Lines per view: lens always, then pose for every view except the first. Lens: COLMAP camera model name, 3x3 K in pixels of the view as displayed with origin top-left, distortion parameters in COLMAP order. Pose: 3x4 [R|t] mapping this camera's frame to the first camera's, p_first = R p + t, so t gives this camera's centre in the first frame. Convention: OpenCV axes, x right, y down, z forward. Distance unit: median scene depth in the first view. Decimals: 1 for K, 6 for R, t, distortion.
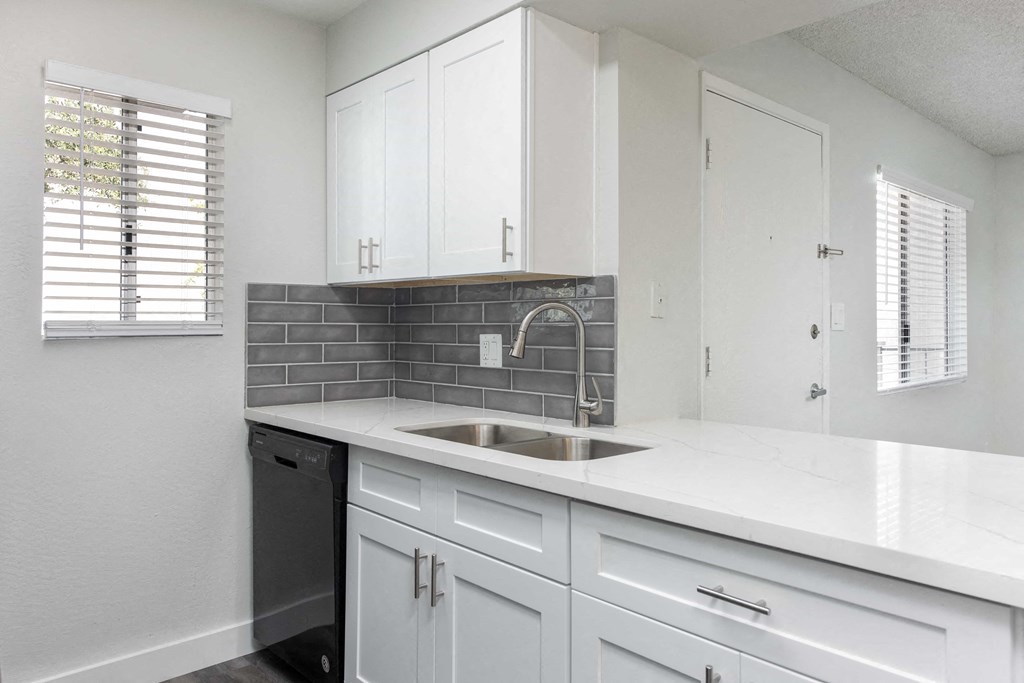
lens RADIAL K [[709.3, 0, 512.9], [0, 709.3, 328.1], [0, 0, 1]] dist [0.001546, 0.000427]
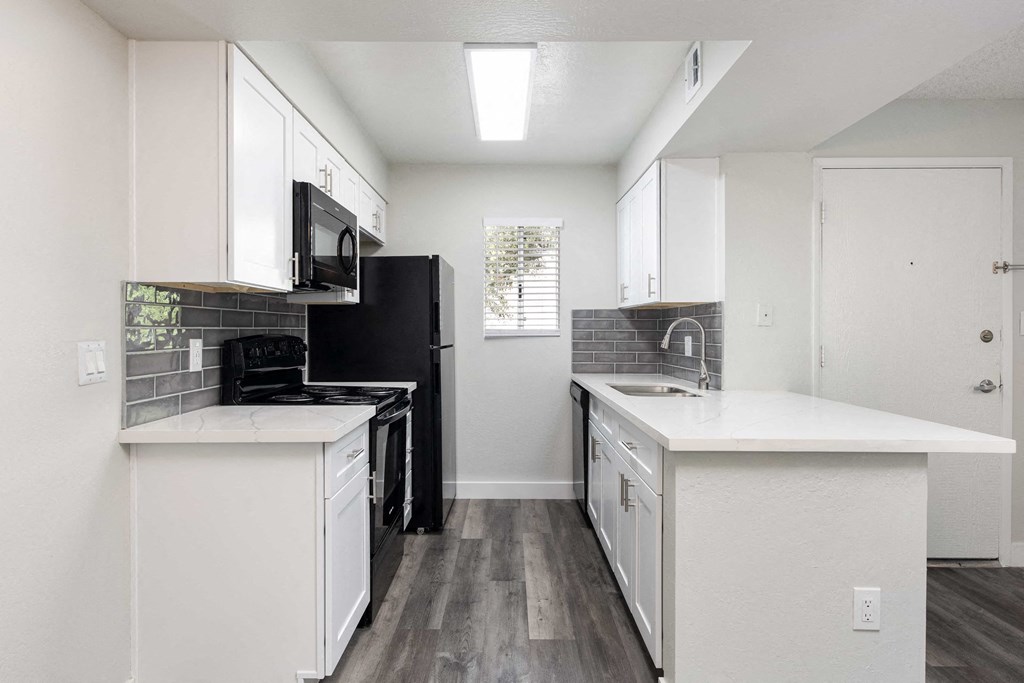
lens RADIAL K [[559.7, 0, 509.1], [0, 559.7, 336.9], [0, 0, 1]] dist [-0.000876, -0.000348]
pose [[0.738475, 0.006226, -0.674253, 0.537882], [-0.003262, 0.999979, 0.005661, 0.003763], [0.674273, -0.001981, 0.738479, -0.260543]]
